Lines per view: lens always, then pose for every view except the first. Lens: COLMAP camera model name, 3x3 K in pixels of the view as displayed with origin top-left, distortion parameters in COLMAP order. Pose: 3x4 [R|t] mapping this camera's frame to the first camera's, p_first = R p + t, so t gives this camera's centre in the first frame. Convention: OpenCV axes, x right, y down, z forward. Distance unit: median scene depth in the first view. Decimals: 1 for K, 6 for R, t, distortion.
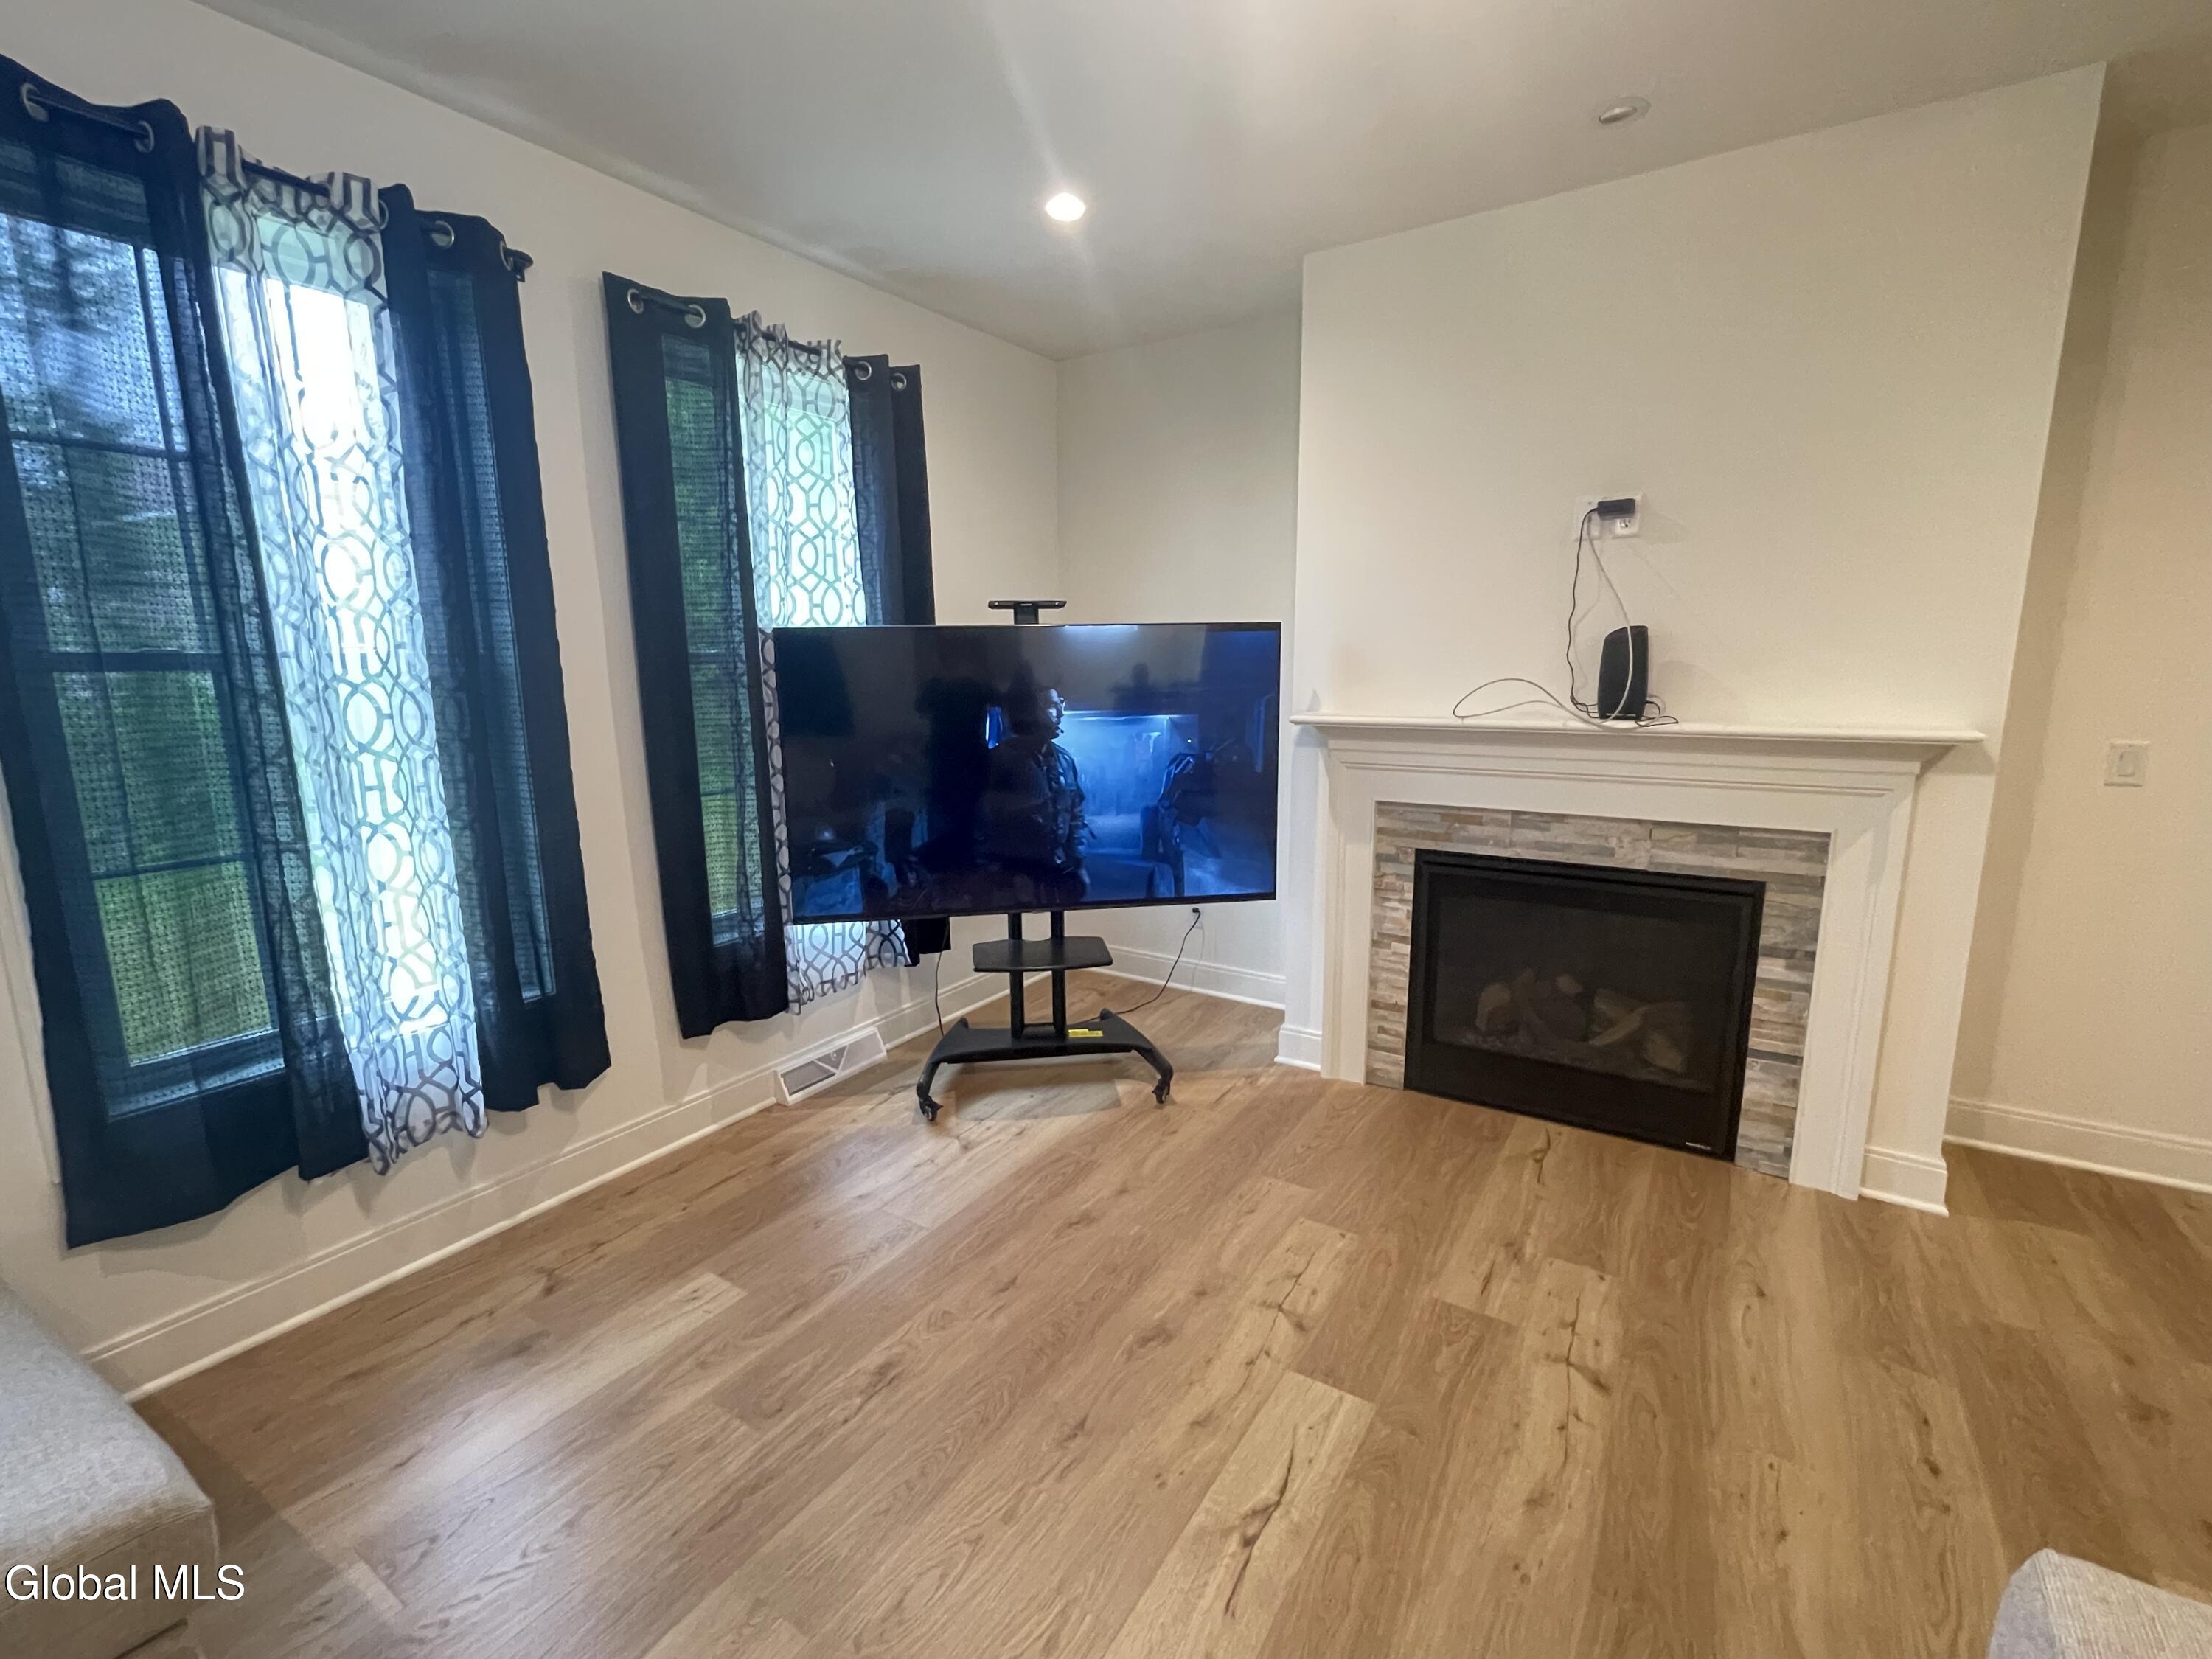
lens RADIAL K [[970.5, 0, 1113.5], [0, 970.5, 831.6], [0, 0, 1]] dist [0.001759, 0.000121]
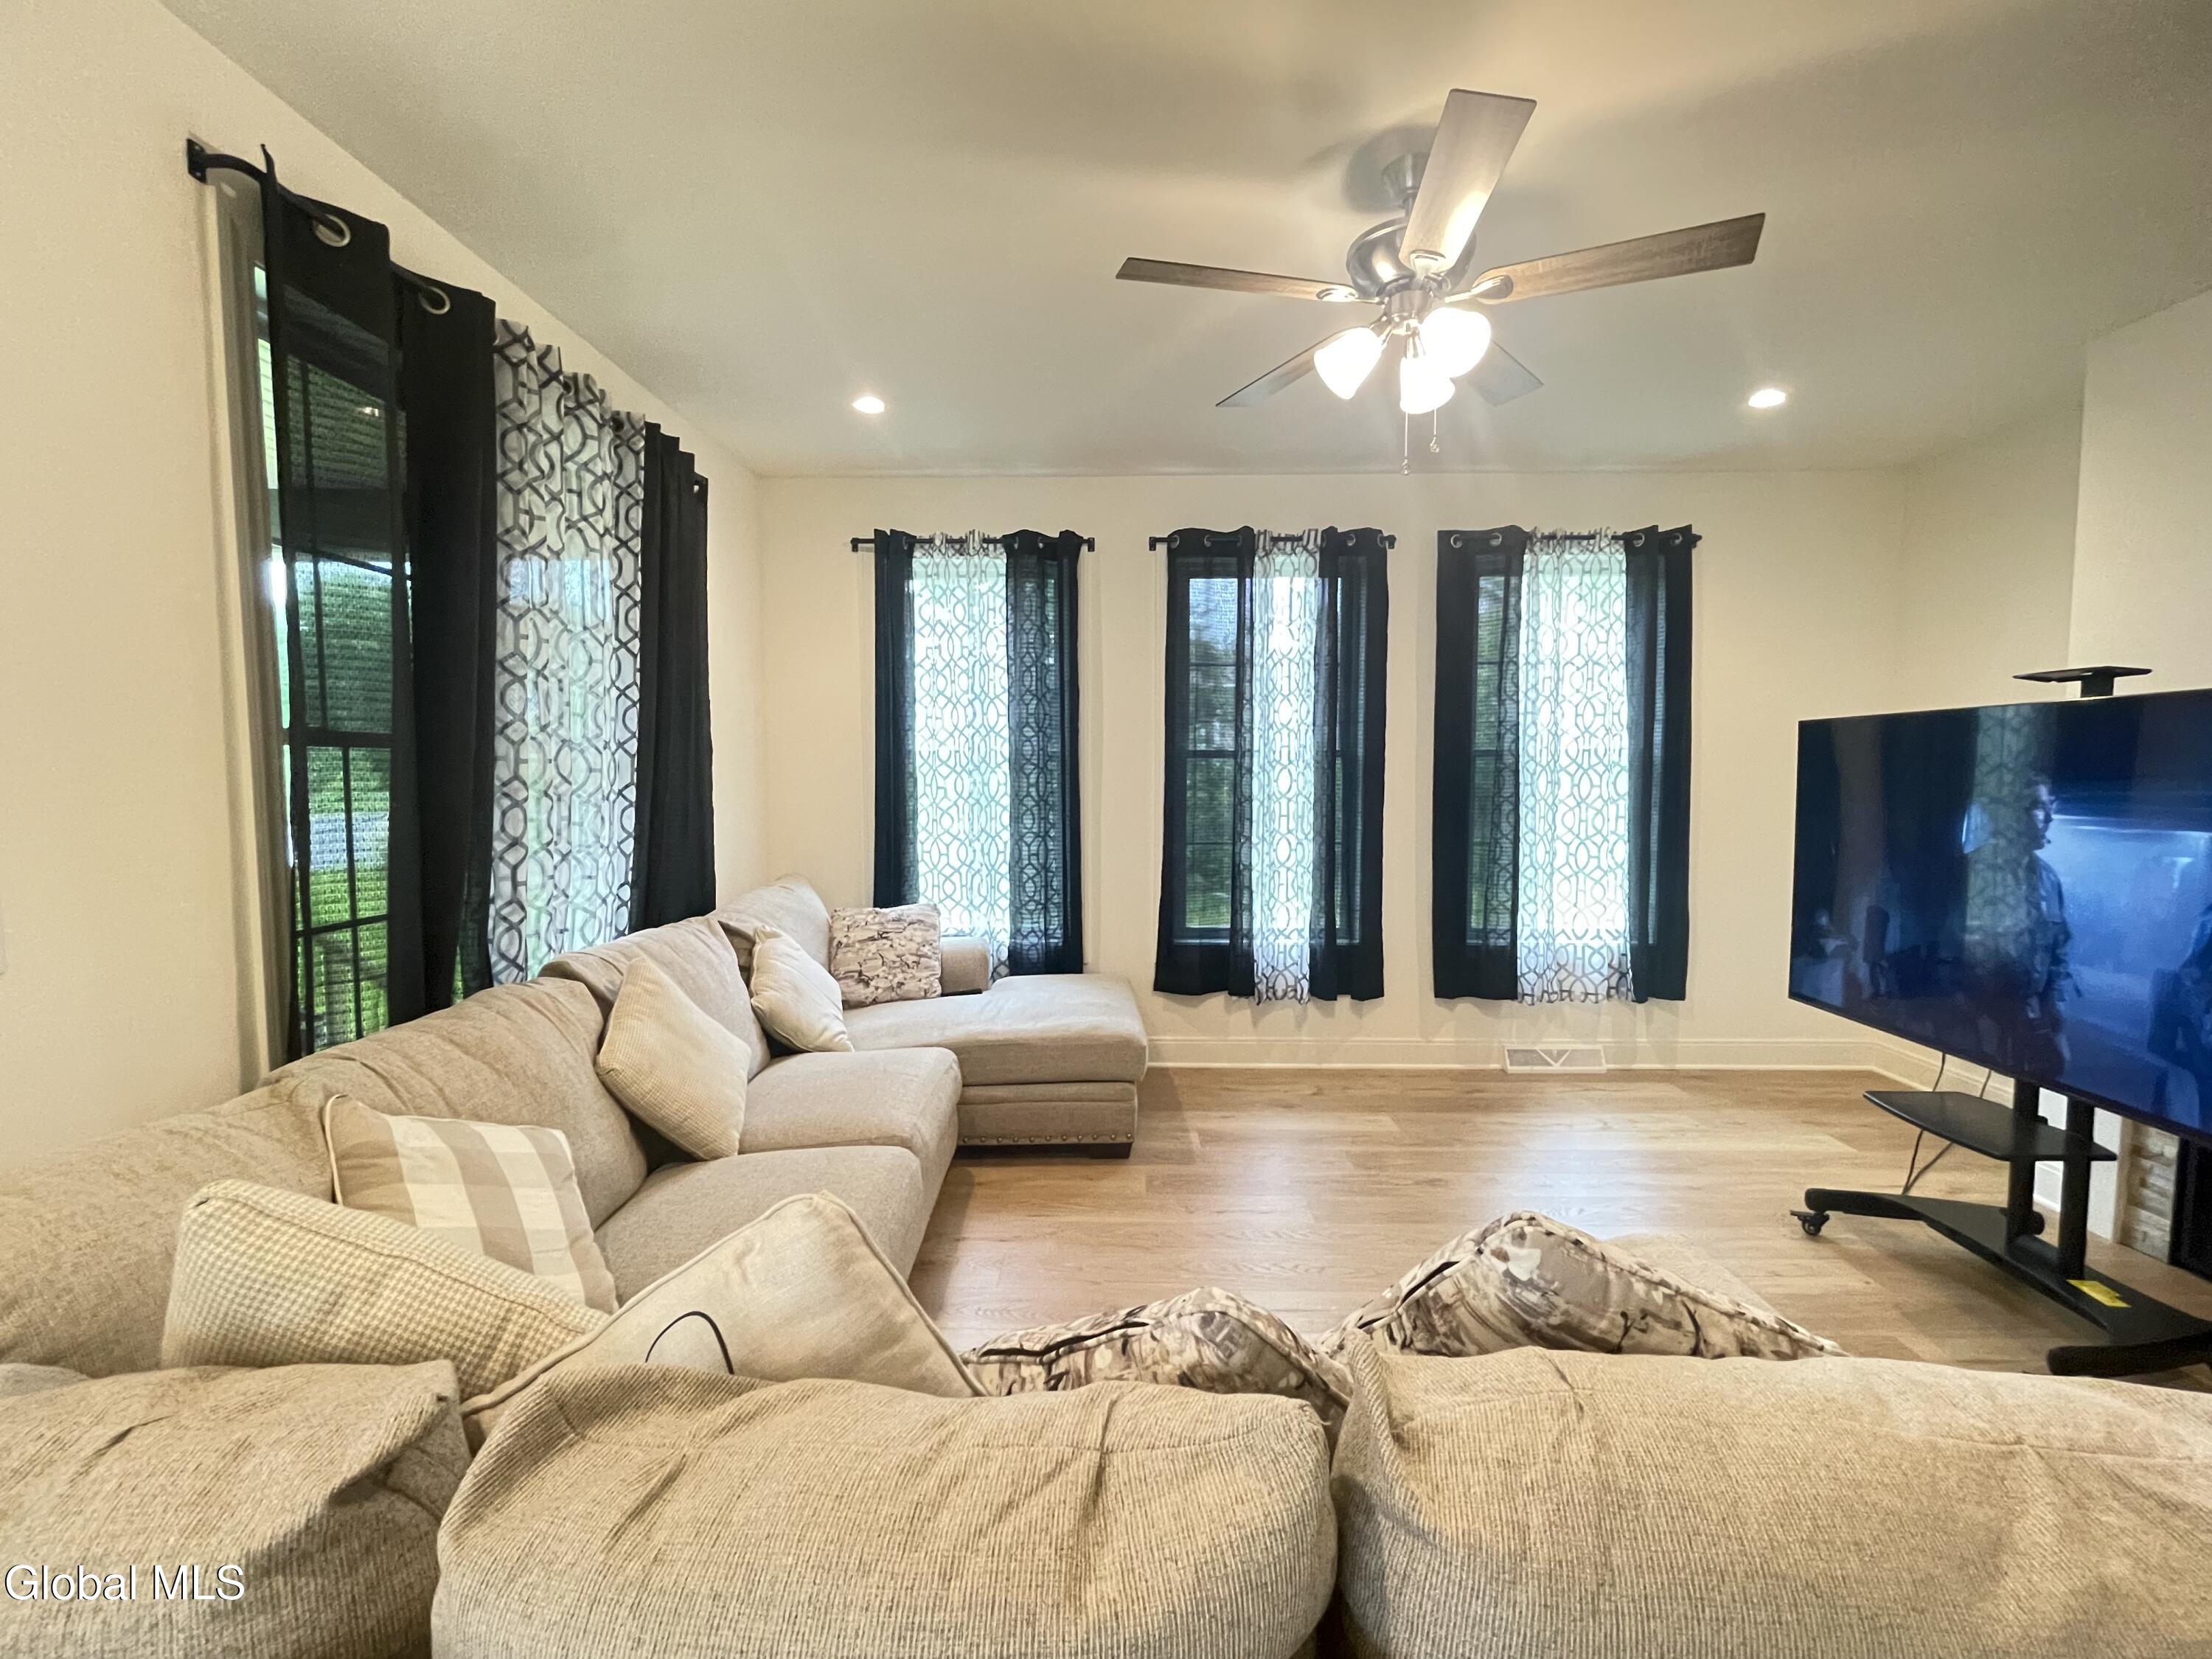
lens RADIAL K [[979.2, 0, 1102.6], [0, 979.2, 840.7], [0, 0, 1]] dist [-0.001477, -0.000572]
pose [[0.527262, 0.069769, -0.846834, 0.731065], [-0.154362, 0.987905, -0.014718, 0.090452], [0.835564, 0.138479, 0.531654, -0.373894]]
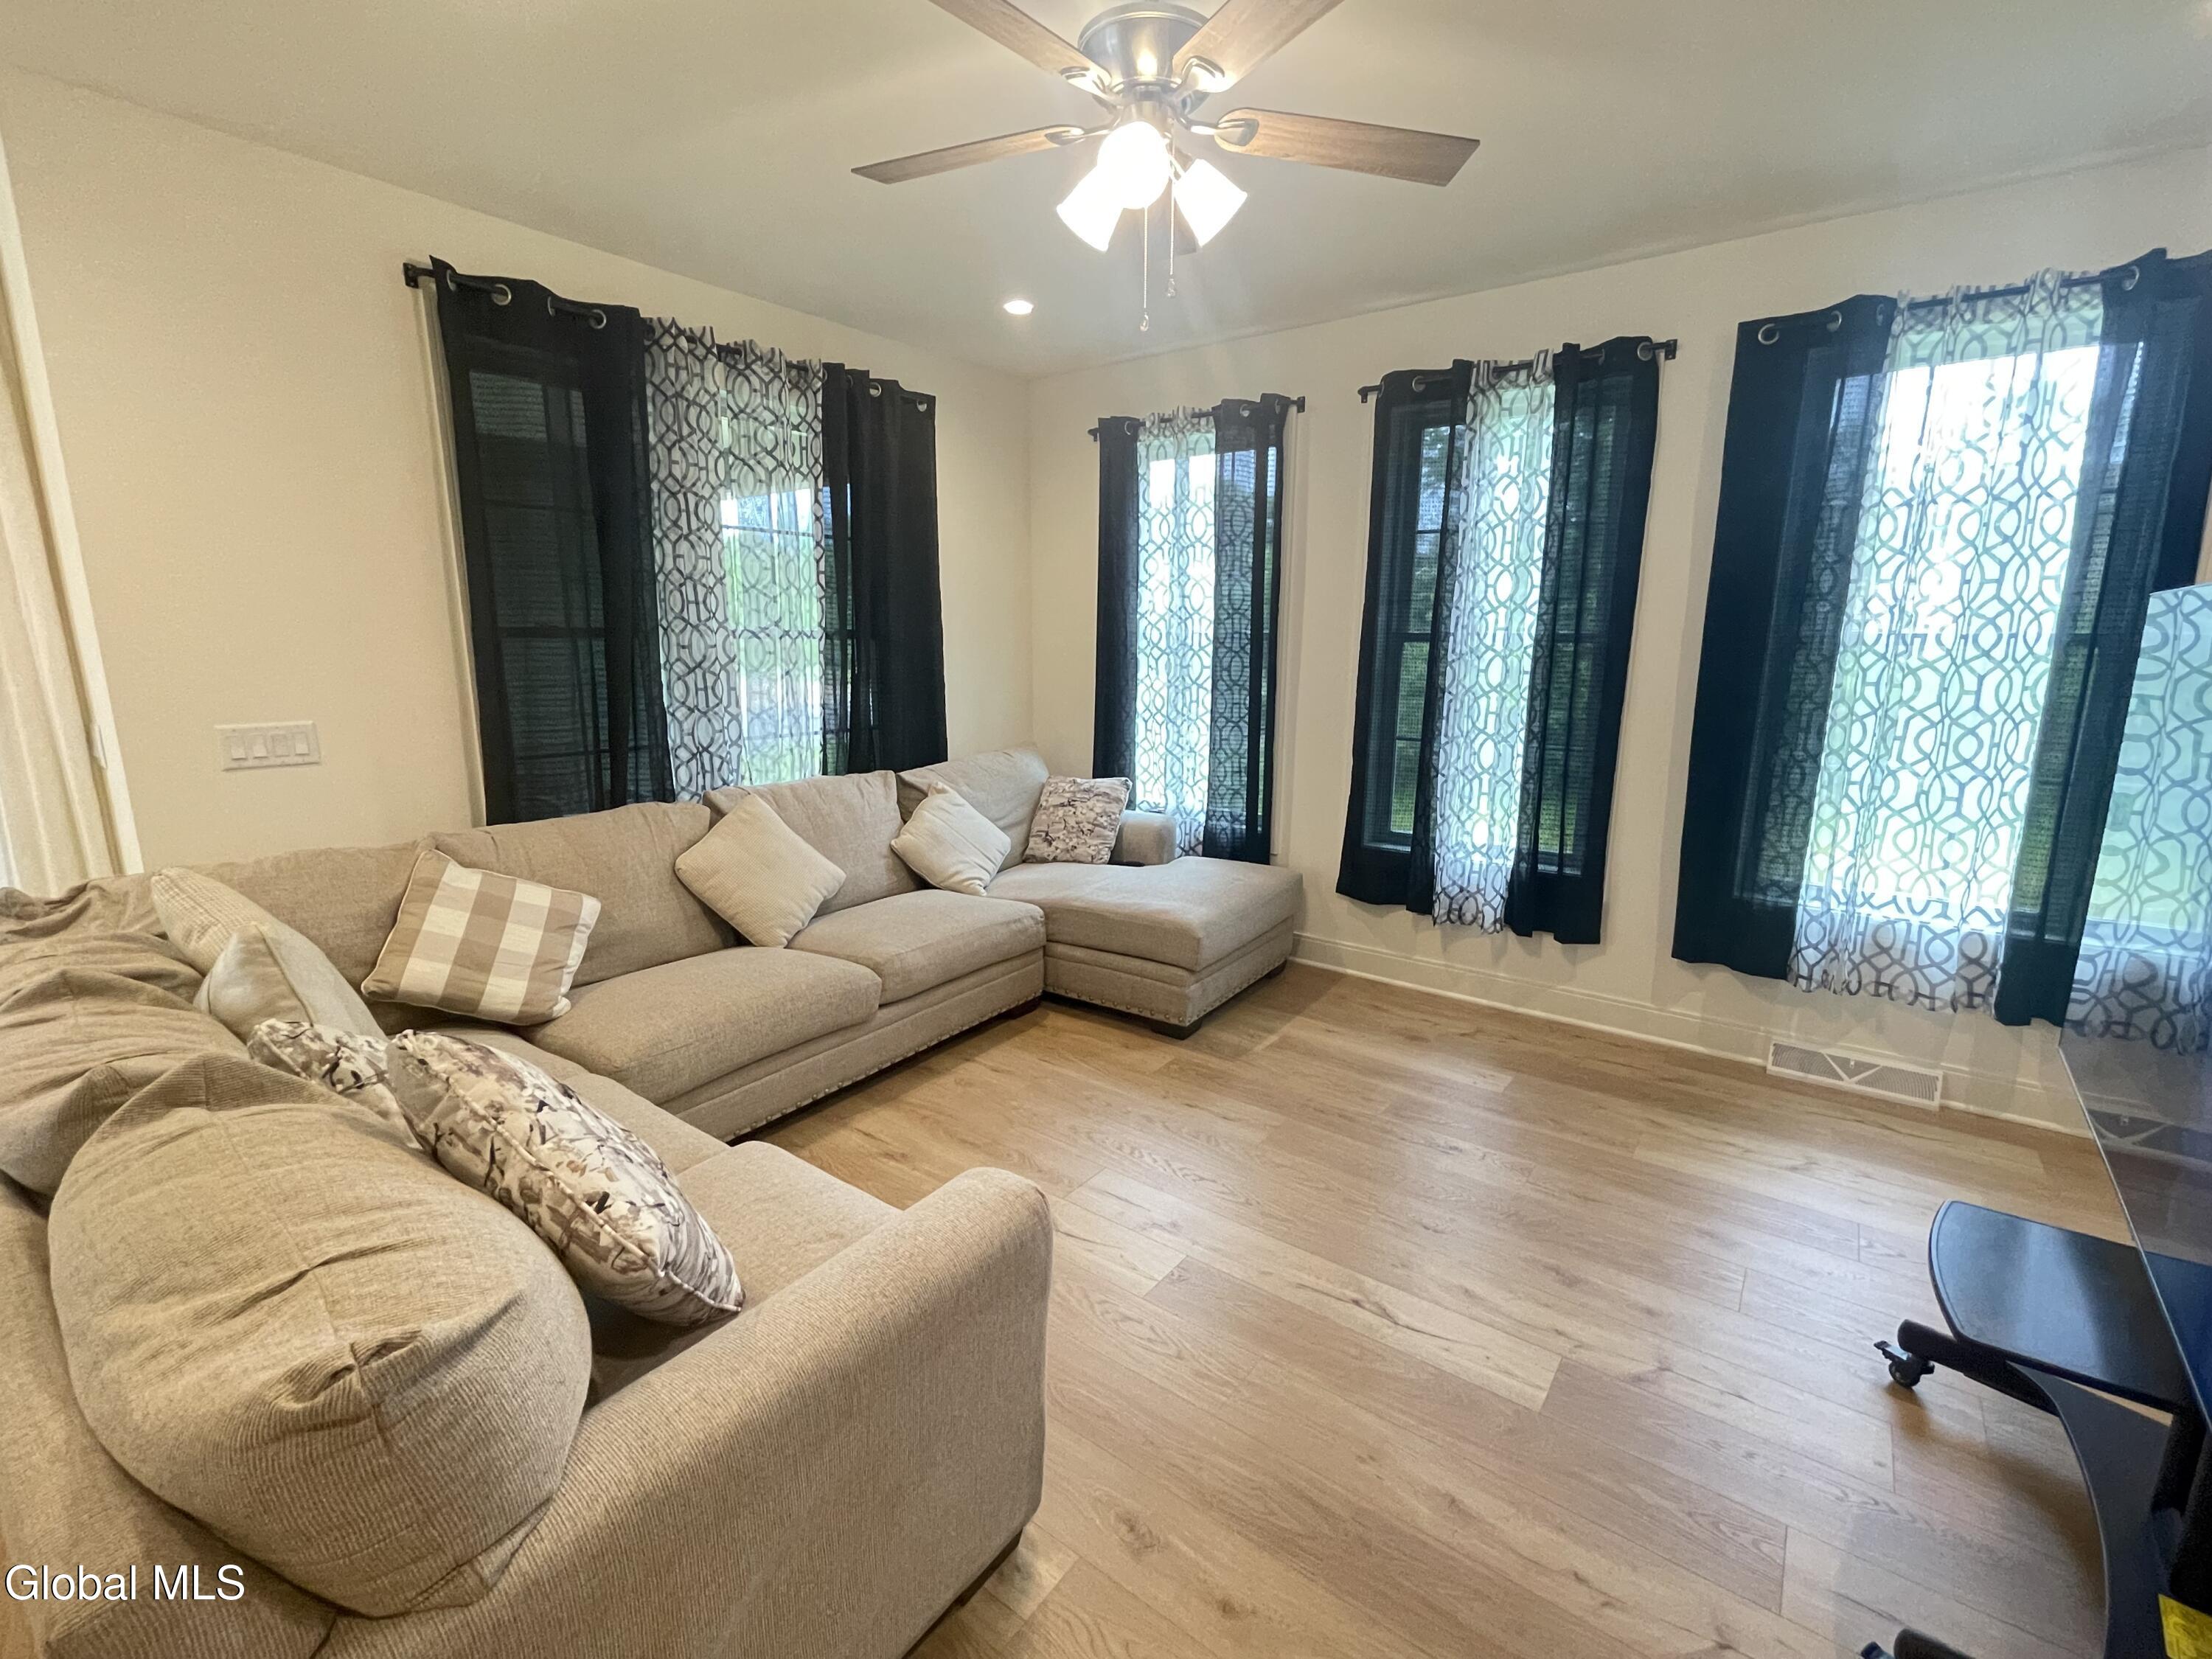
lens RADIAL K [[979.2, 0, 1102.6], [0, 979.2, 840.7], [0, 0, 1]] dist [-0.001477, -0.000572]
pose [[-0.080952, 0.211542, -0.974011, 0.967252], [-0.181477, 0.957755, 0.223095, -0.084536], [0.980058, 0.194820, -0.039142, 0.418813]]
